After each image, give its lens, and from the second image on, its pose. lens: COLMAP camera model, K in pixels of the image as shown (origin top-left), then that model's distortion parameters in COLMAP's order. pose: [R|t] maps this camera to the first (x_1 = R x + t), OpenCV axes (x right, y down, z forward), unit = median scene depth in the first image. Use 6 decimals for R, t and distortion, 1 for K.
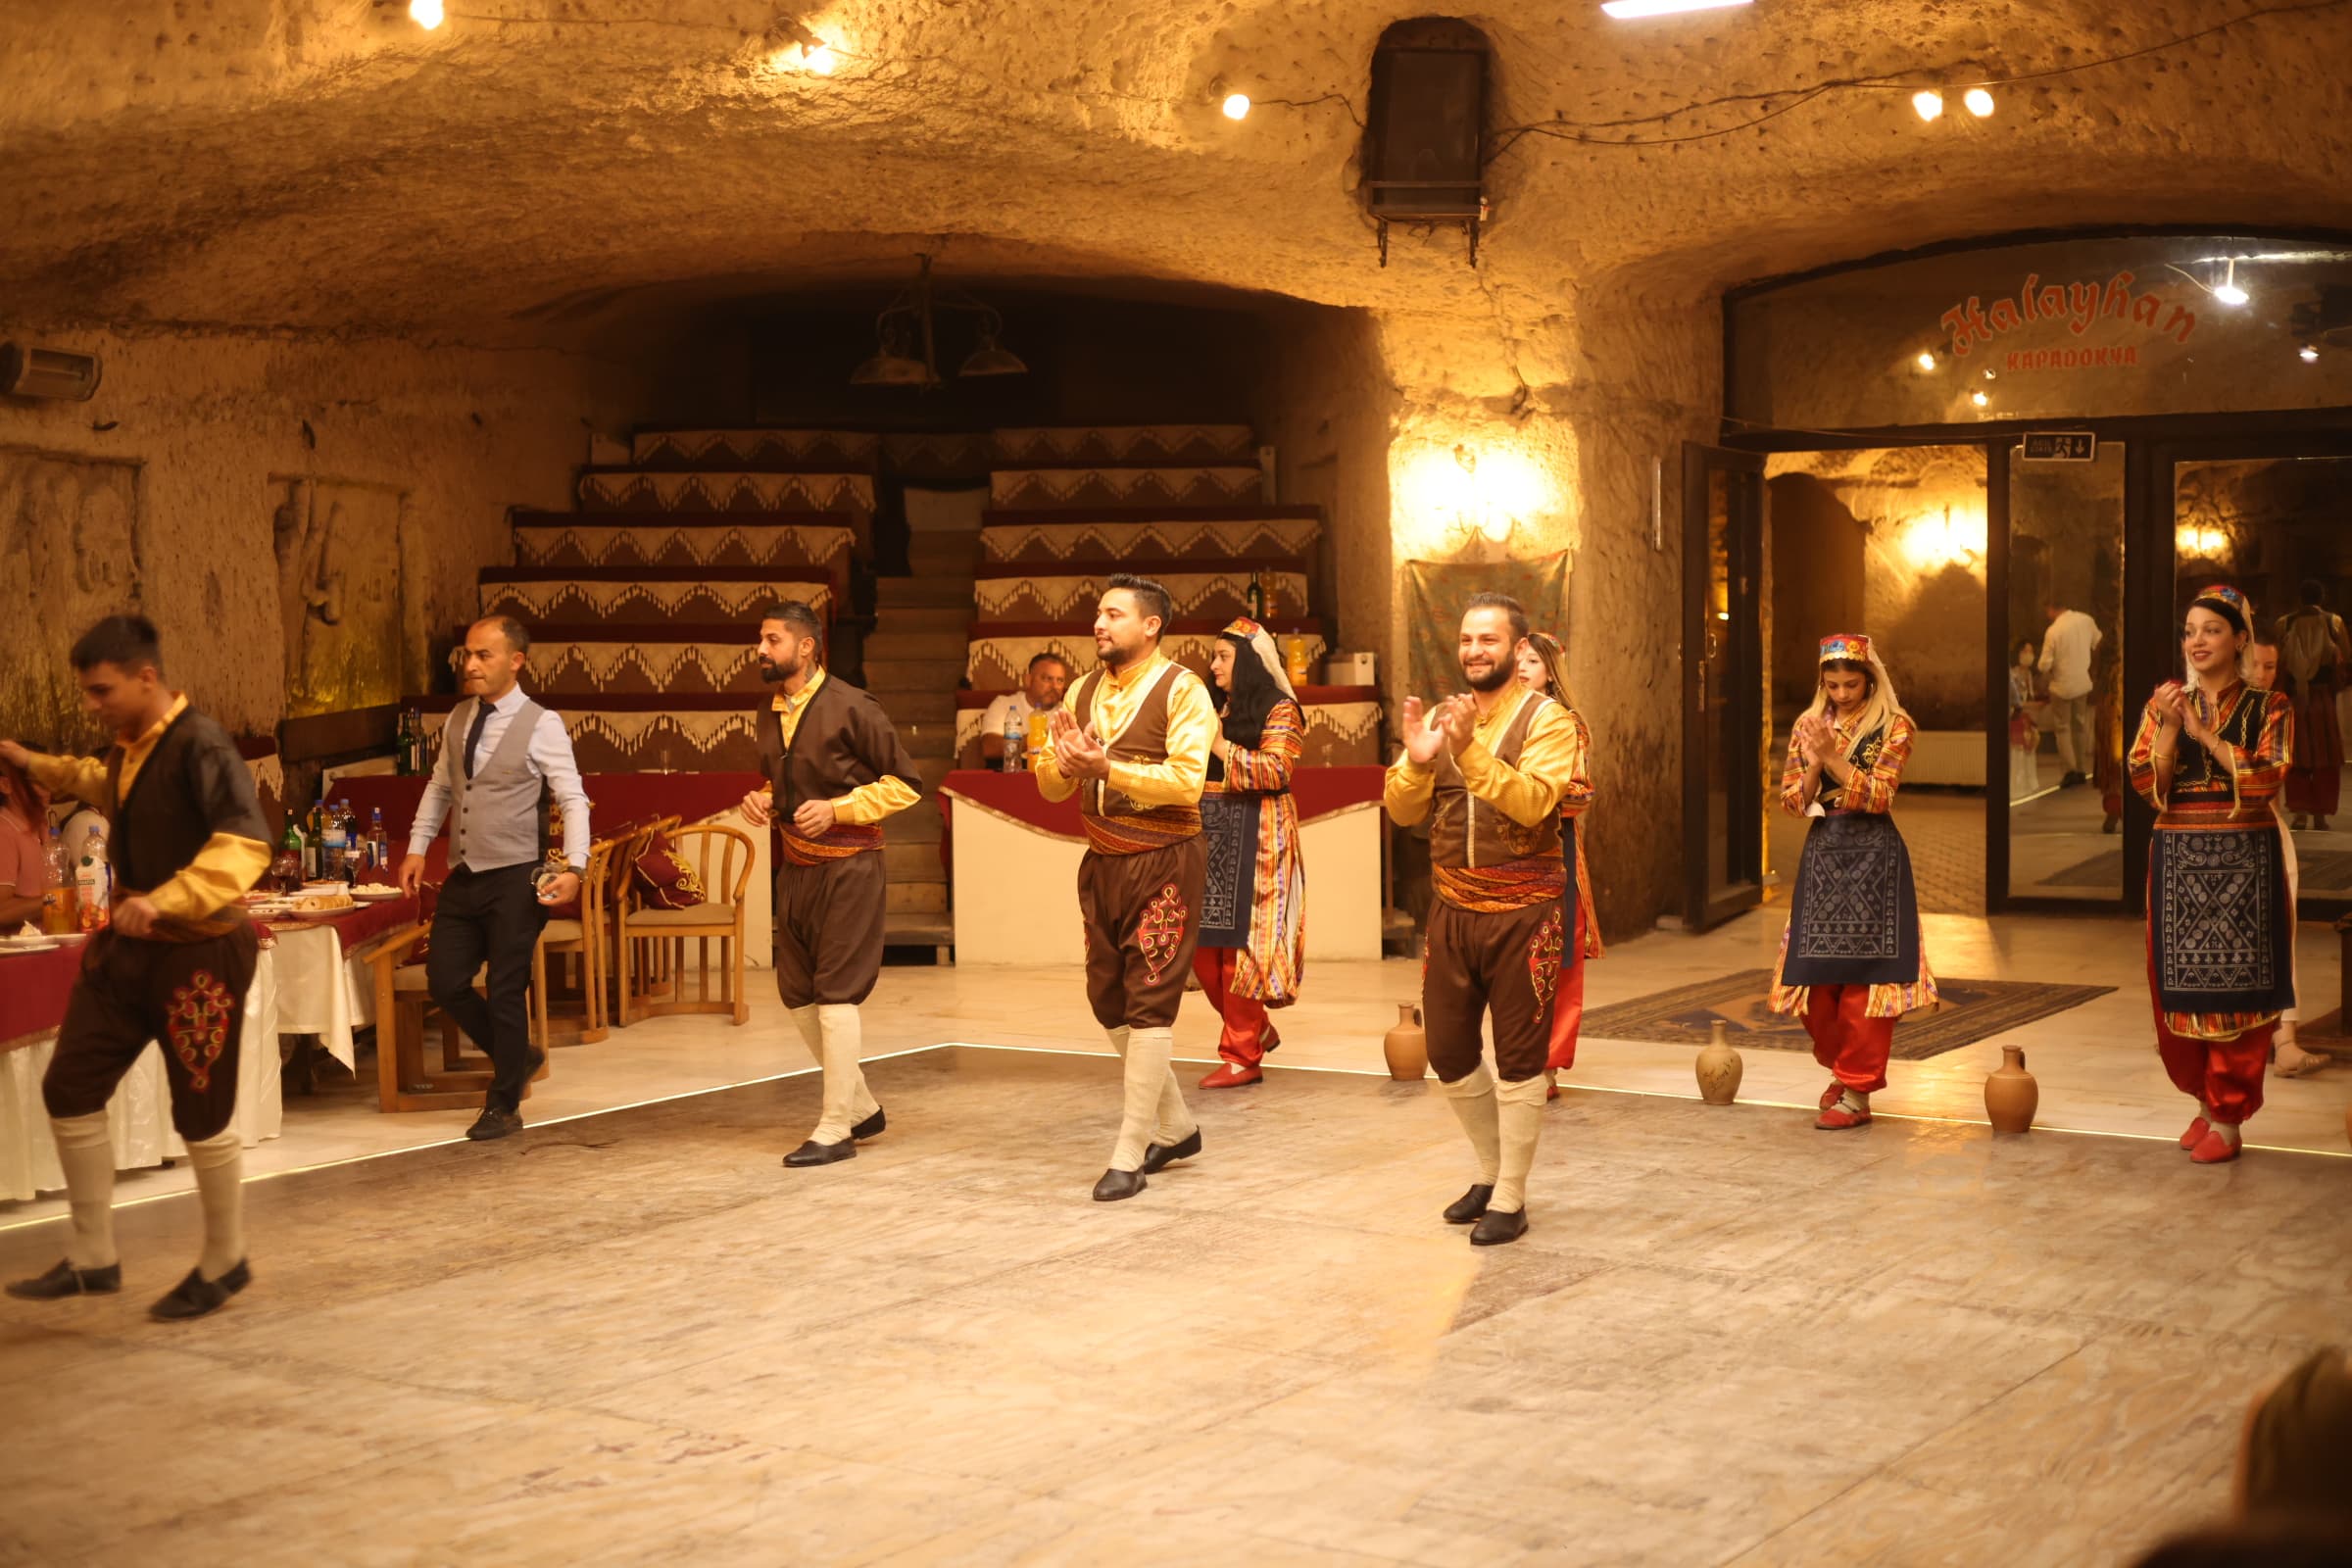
lens RADIAL K [[3273.4, 0, 1167.4], [0, 3273.4, 779.6], [0, 0, 1]] dist [0.083241, -0.294305]
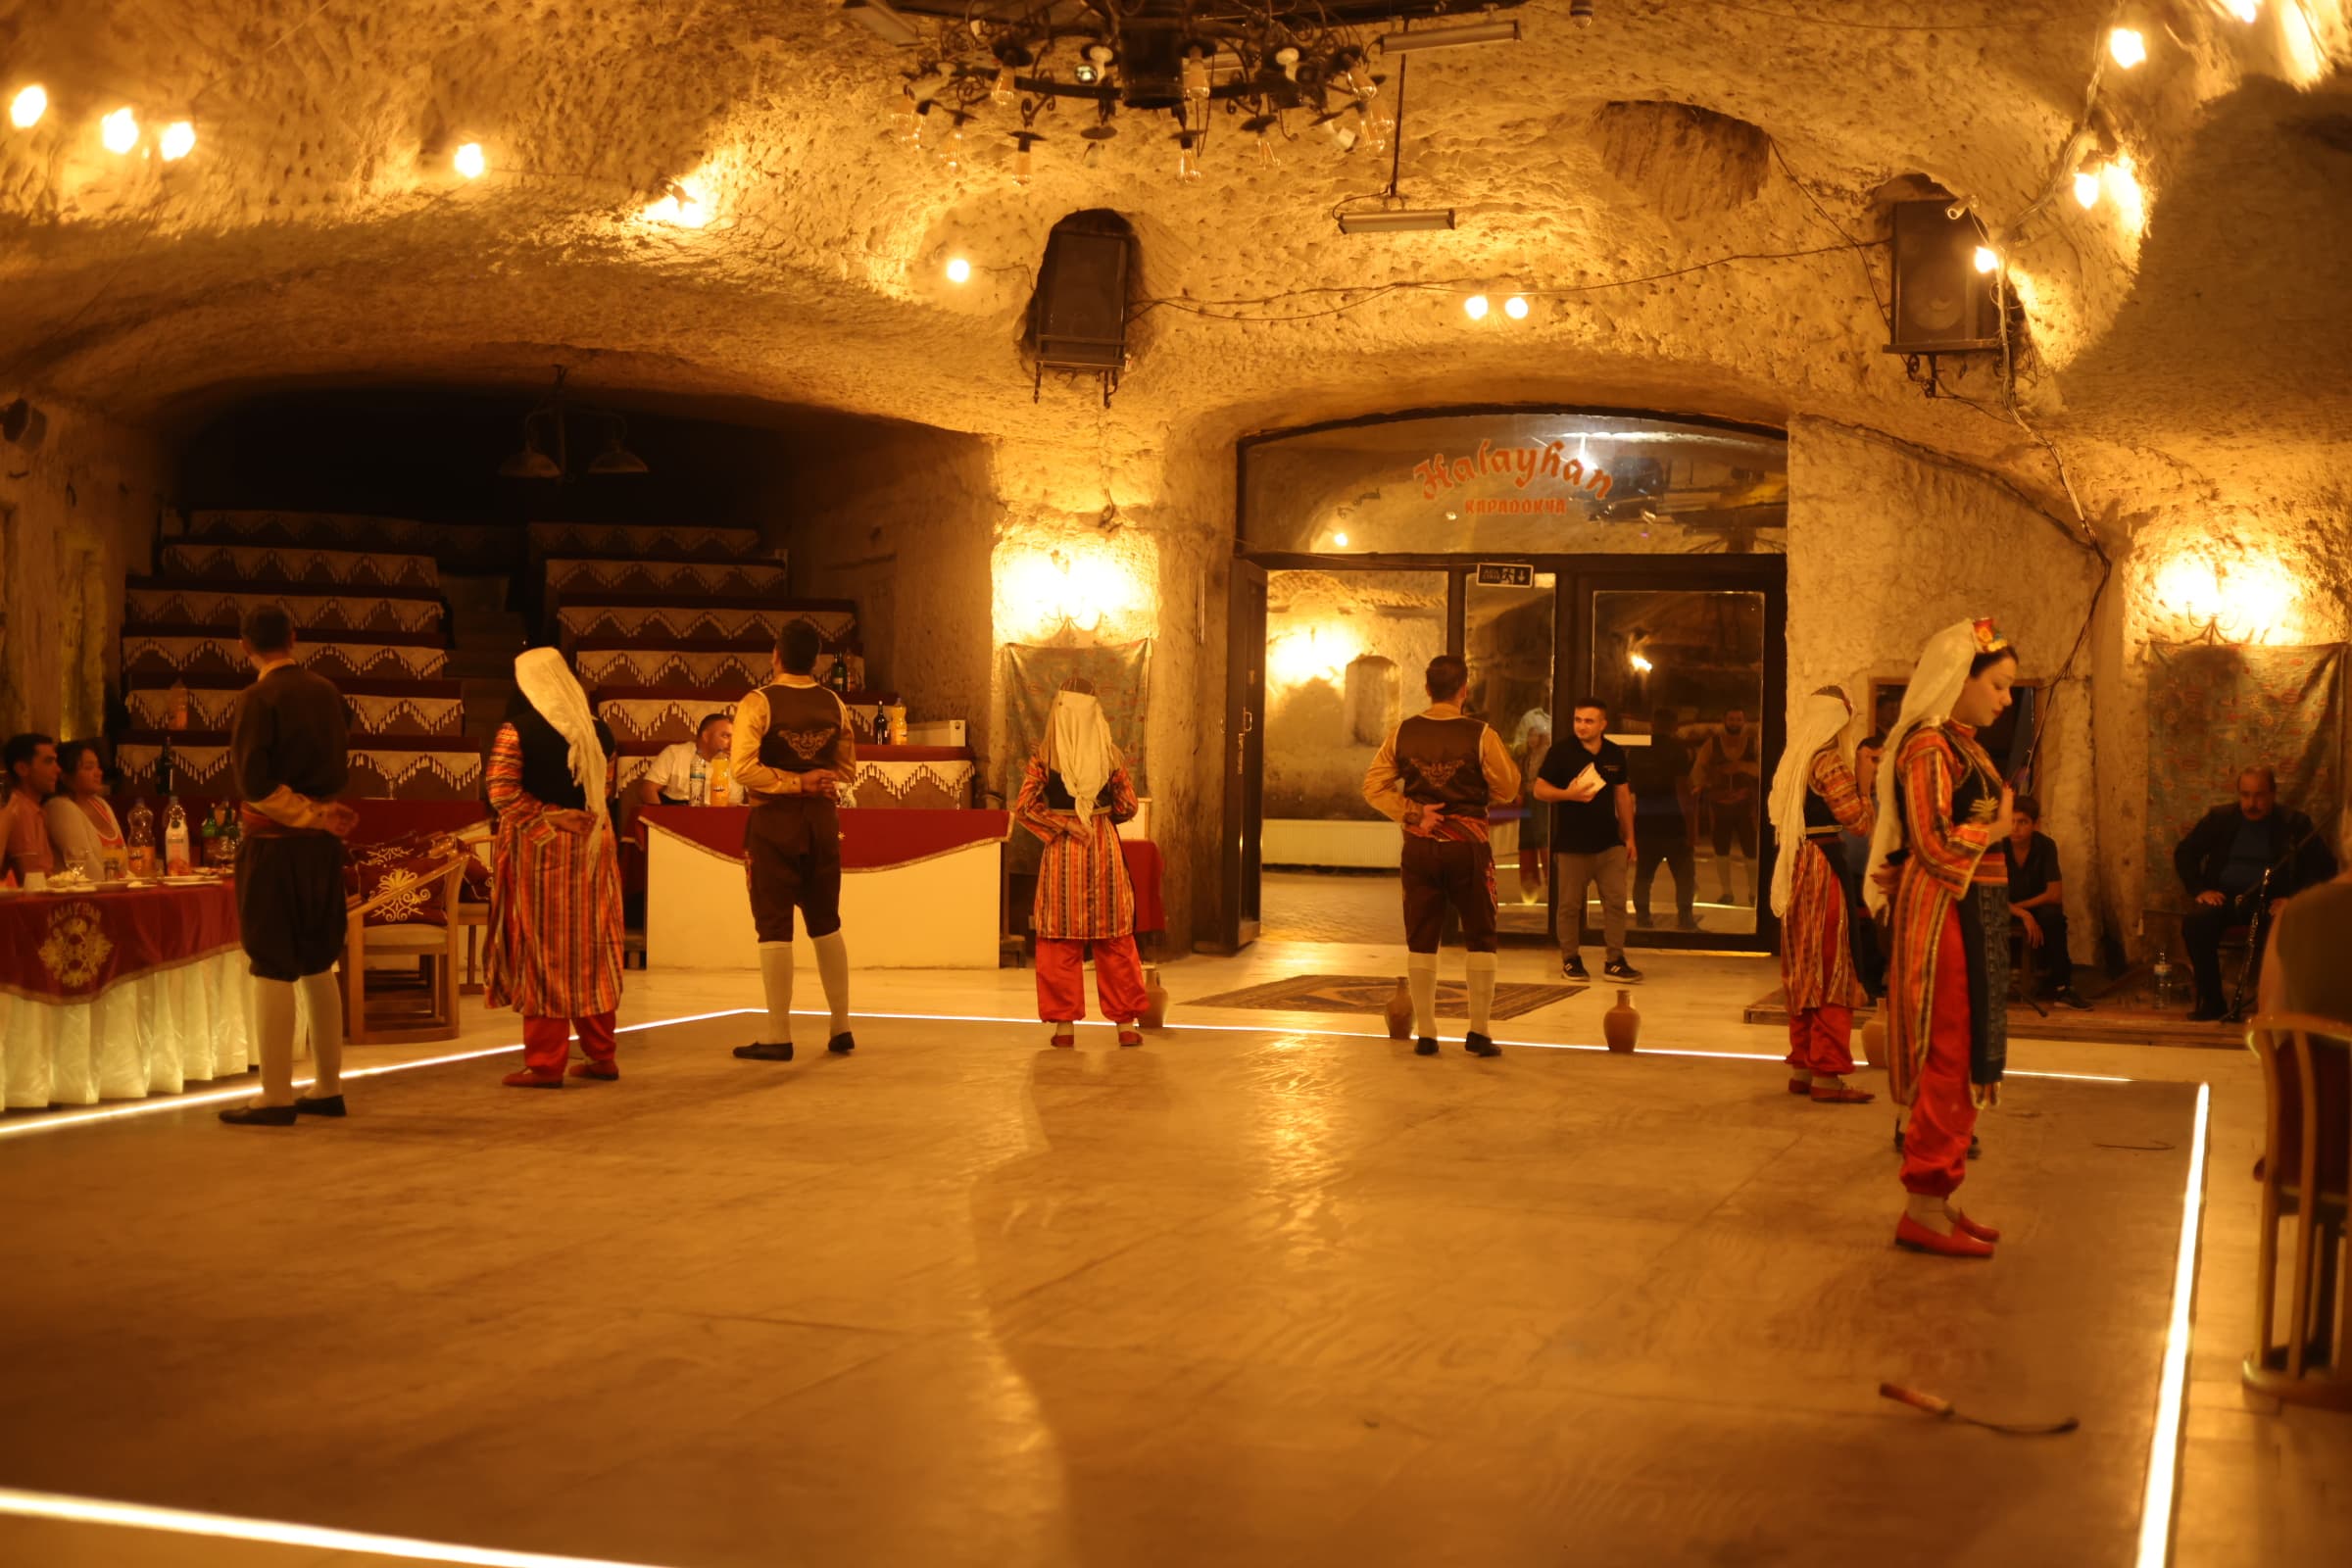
lens RADIAL K [[3265.9, 0, 1184.0], [0, 3265.9, 780.1], [0, 0, 1]] dist [0.085801, -0.292723]
pose [[0.962662, 0.027700, 0.269285, -0.215065], [-0.016625, 0.998923, -0.043322, 0.039998], [-0.270195, 0.037227, 0.962086, -0.206030]]
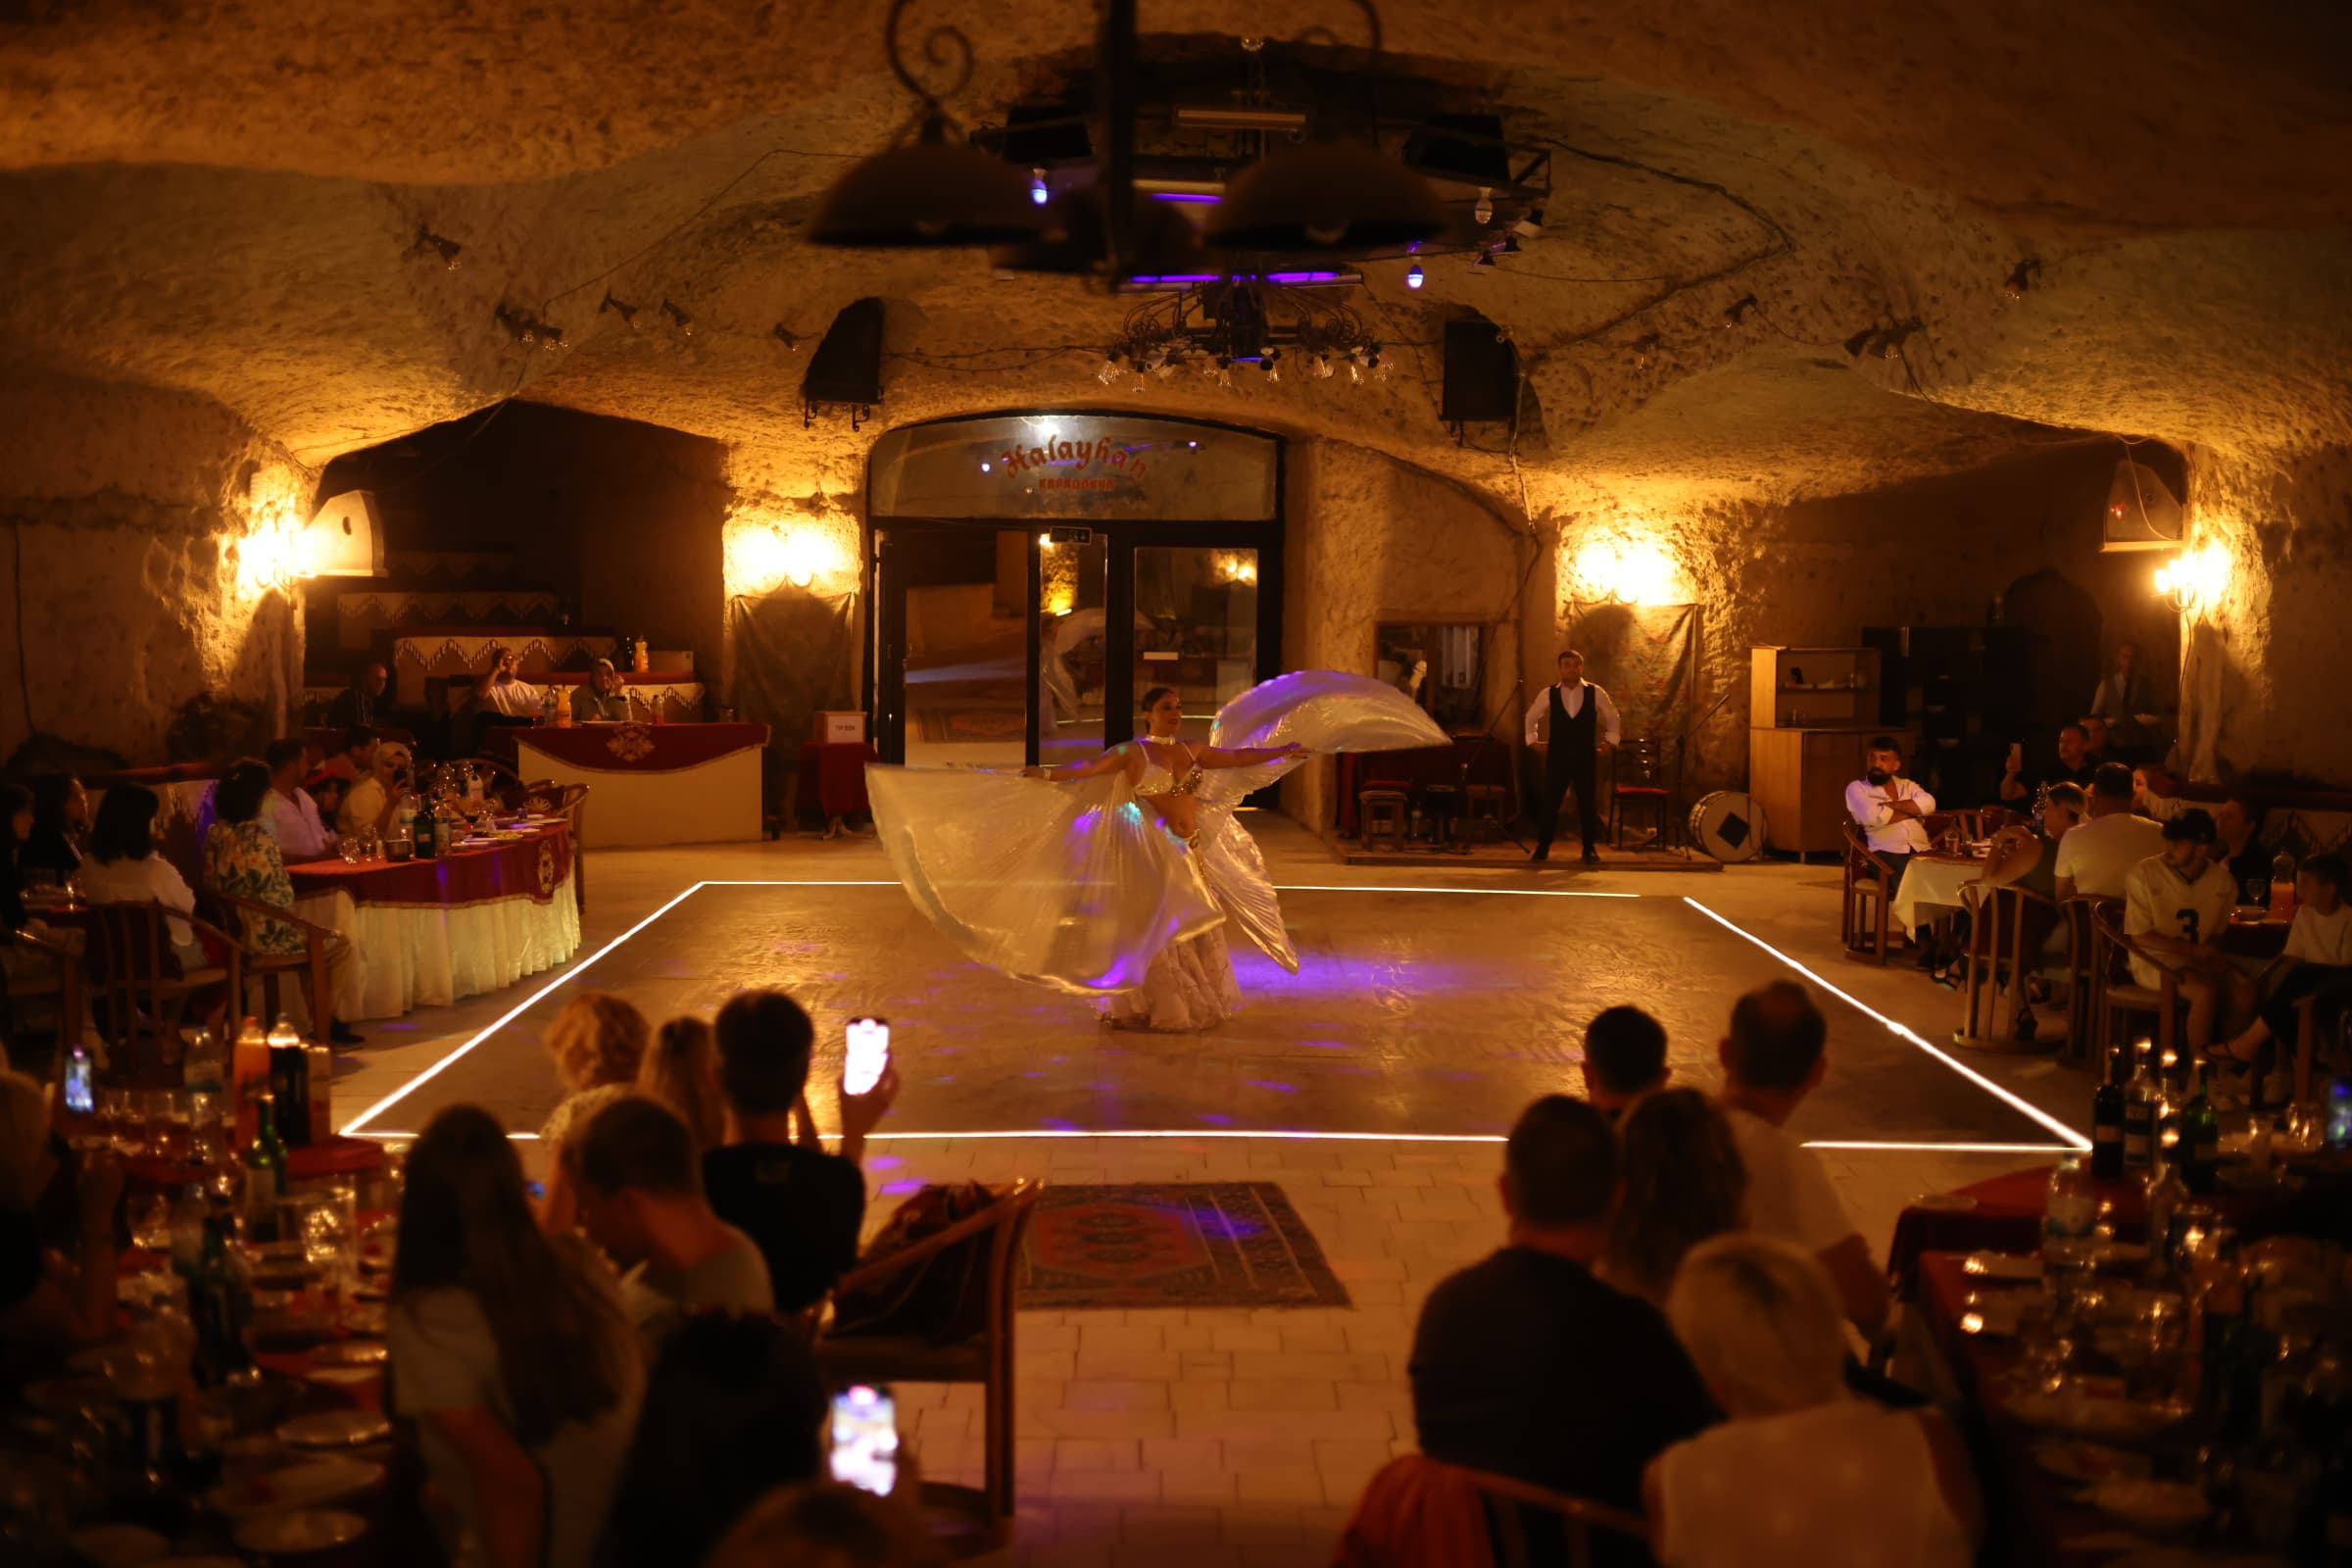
lens RADIAL K [[3265.9, 0, 1184.0], [0, 3265.9, 780.1], [0, 0, 1]] dist [0.085801, -0.292723]
pose [[0.829621, -0.014889, 0.558128, -0.736442], [0.007199, 0.999847, 0.015972, -0.000005], [-0.558280, -0.009233, 0.829601, -0.524908]]
